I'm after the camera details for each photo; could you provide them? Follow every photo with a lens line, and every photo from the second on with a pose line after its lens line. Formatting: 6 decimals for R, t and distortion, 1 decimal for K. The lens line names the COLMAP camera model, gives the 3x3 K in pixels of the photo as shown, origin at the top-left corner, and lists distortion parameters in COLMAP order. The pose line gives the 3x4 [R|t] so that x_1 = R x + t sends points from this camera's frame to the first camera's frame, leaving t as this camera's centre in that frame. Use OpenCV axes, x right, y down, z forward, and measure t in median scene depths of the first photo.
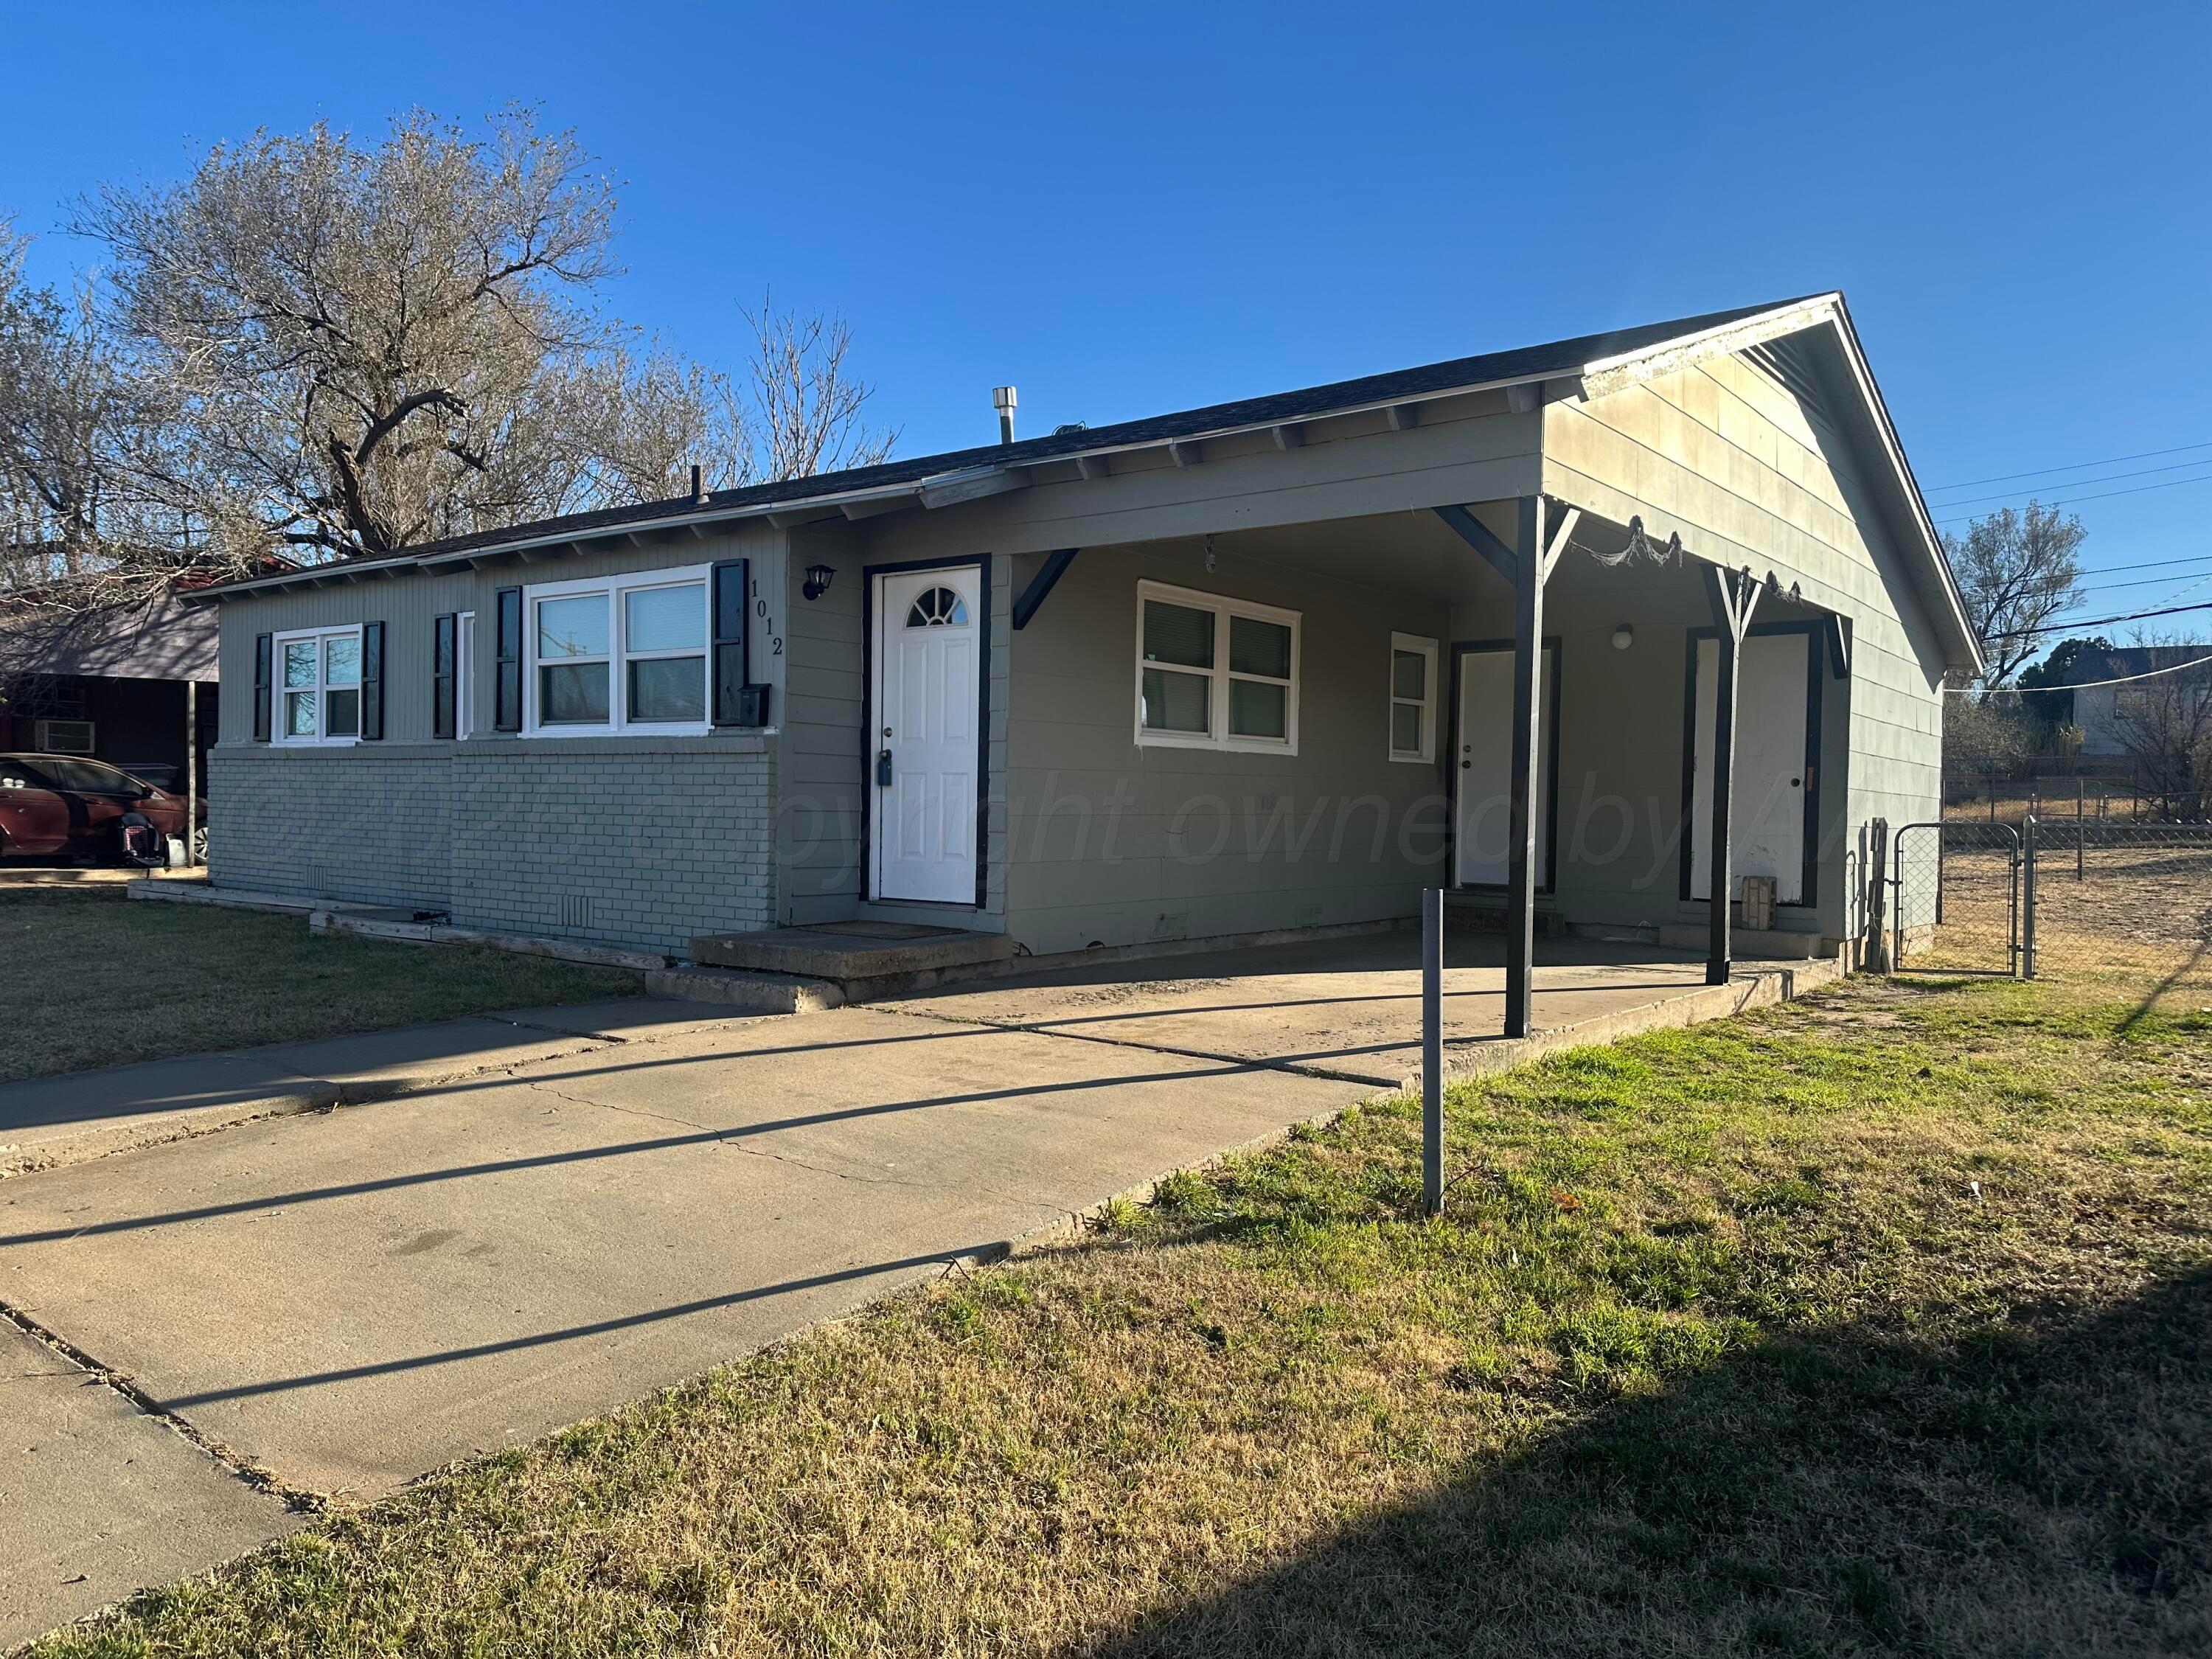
lens RADIAL K [[1545.5, 0, 1121.0], [0, 1545.5, 835.8], [0, 0, 1]] dist [0.061590, -0.077866]
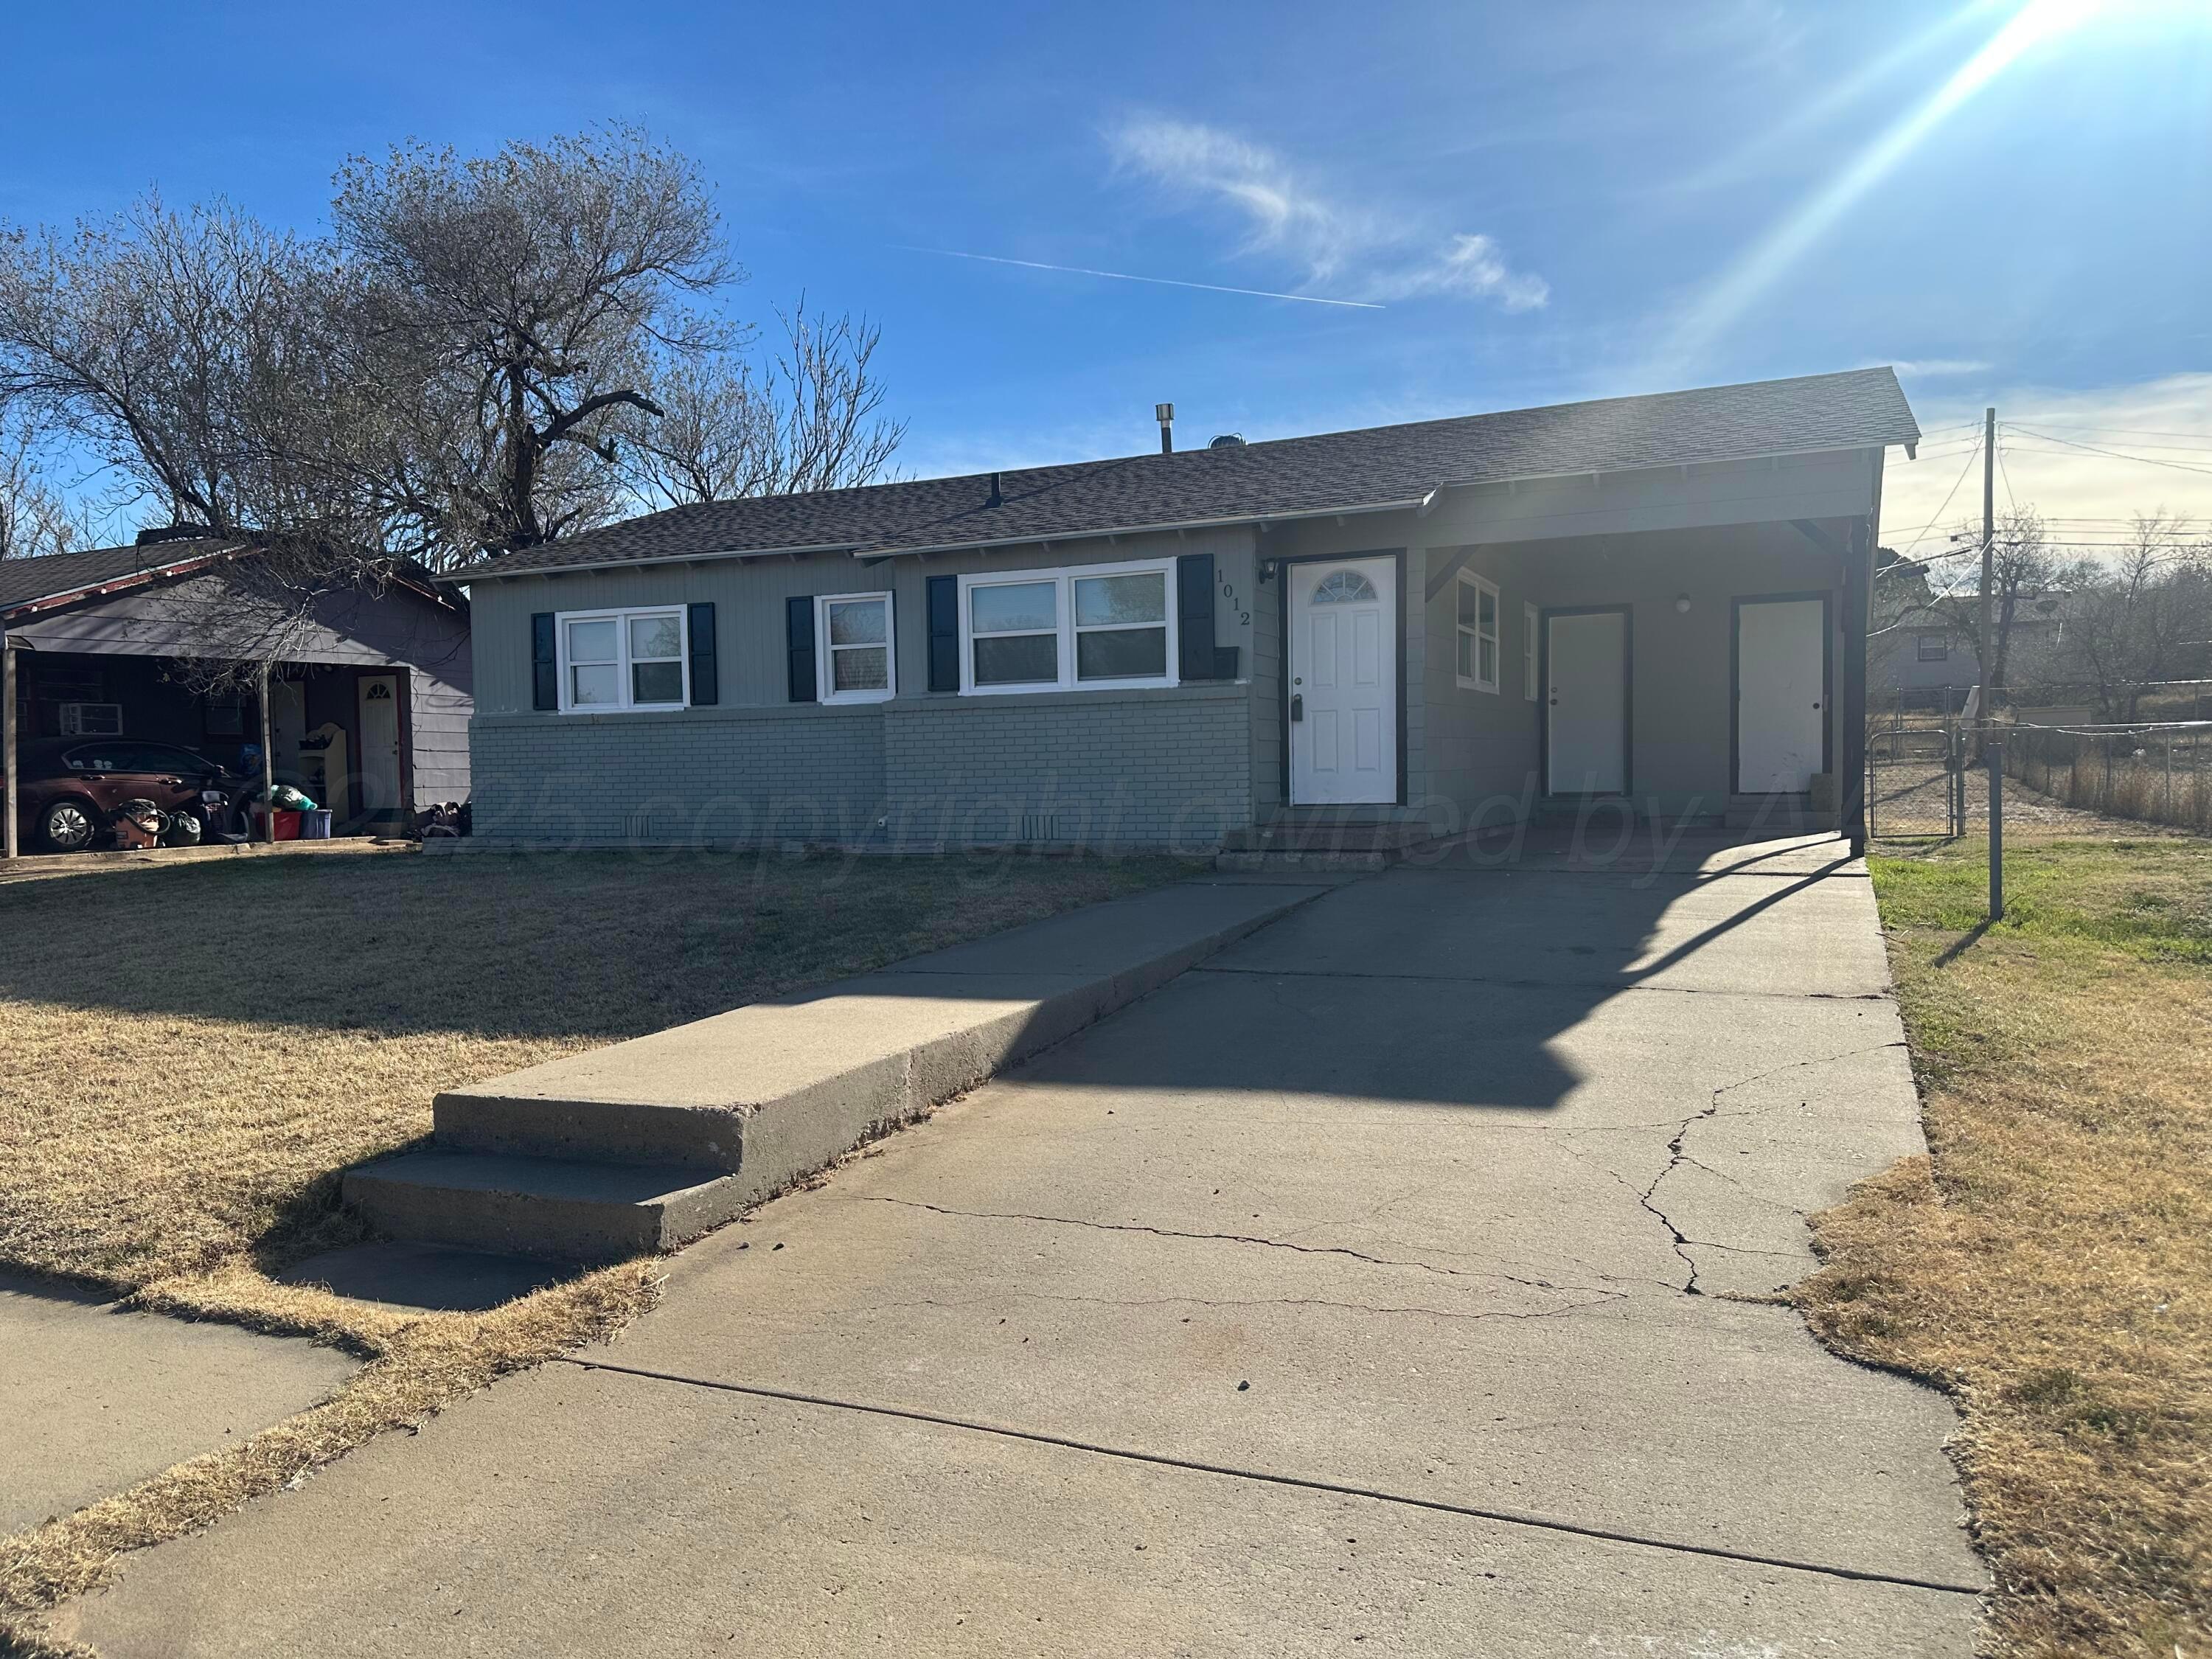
lens RADIAL K [[1545.5, 0, 1083.0], [0, 1545.5, 849.0], [0, 0, 1]] dist [0.061590, -0.077866]
pose [[0.977512, -0.045967, 0.205809, -0.619107], [0.040464, 0.998704, 0.030871, 0.029768], [-0.206961, -0.021849, 0.978105, -0.283848]]
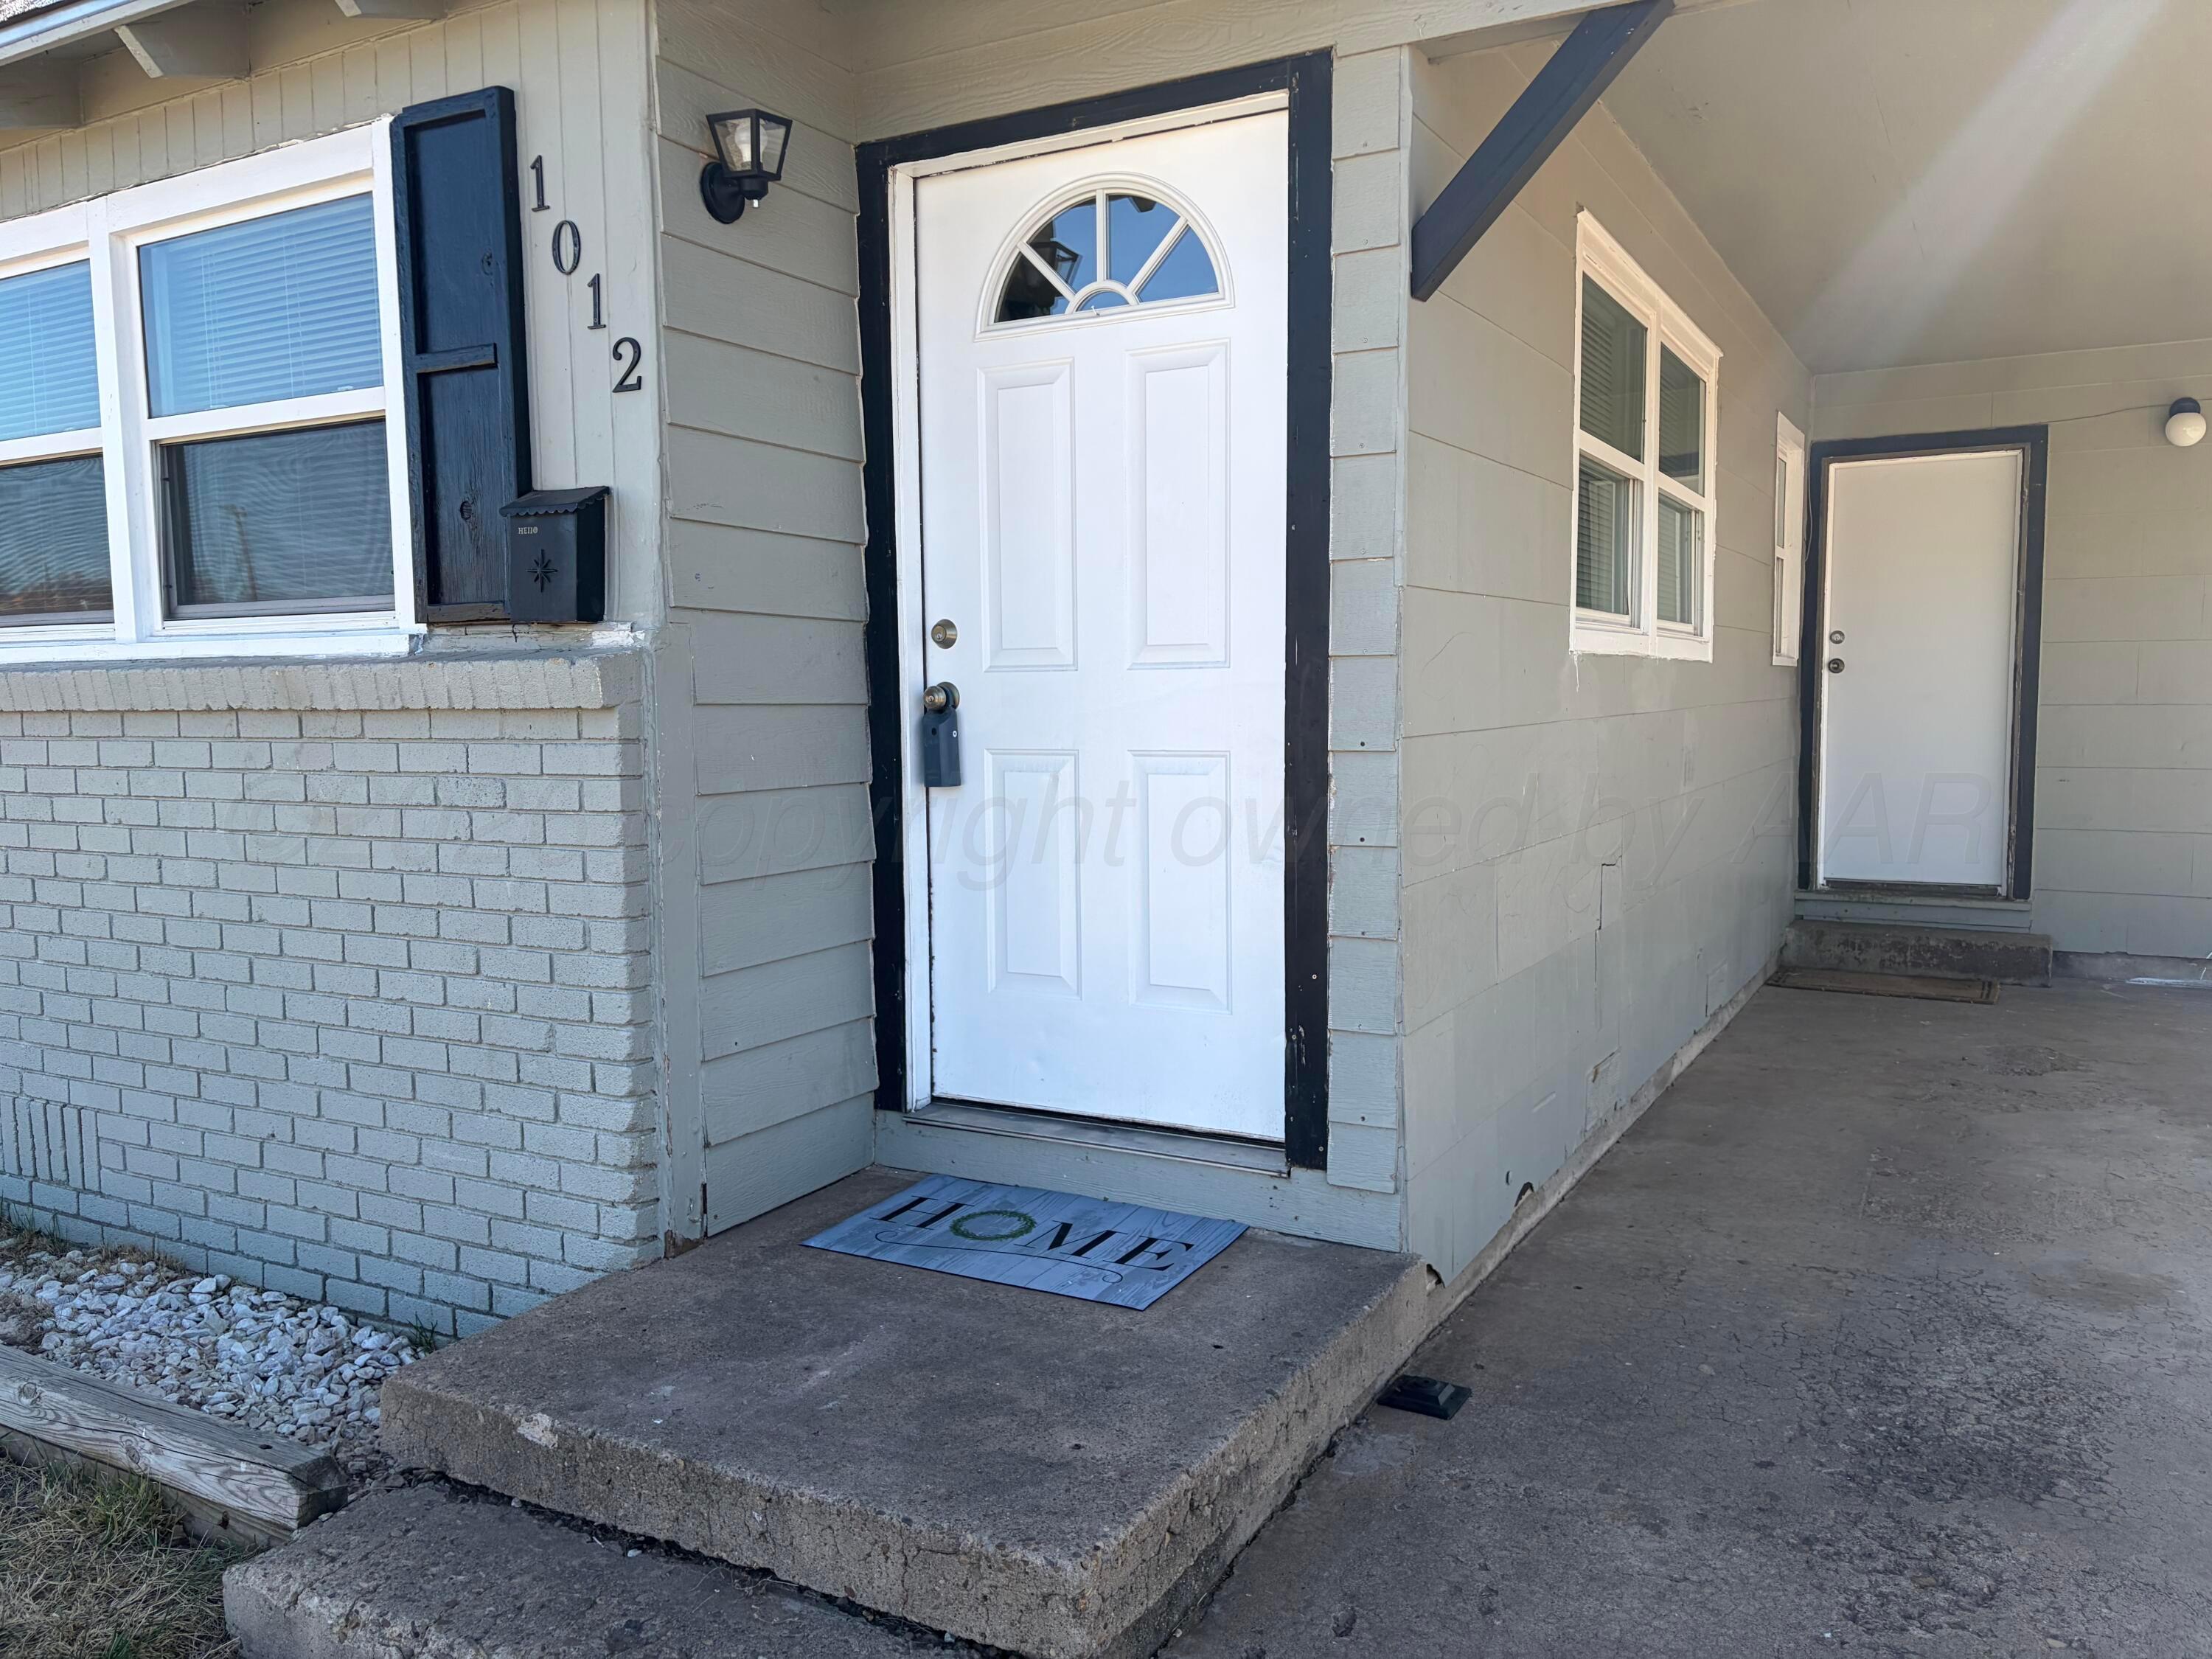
lens RADIAL K [[1670.0, 0, 1112.2], [0, 1670.0, 825.6], [0, 0, 1]] dist [0.034632, -0.027376]
pose [[0.989464, -0.036166, 0.140188, -0.167922], [0.028067, 0.997844, 0.059323, -0.044883], [-0.142031, -0.054764, 0.988346, 0.618443]]
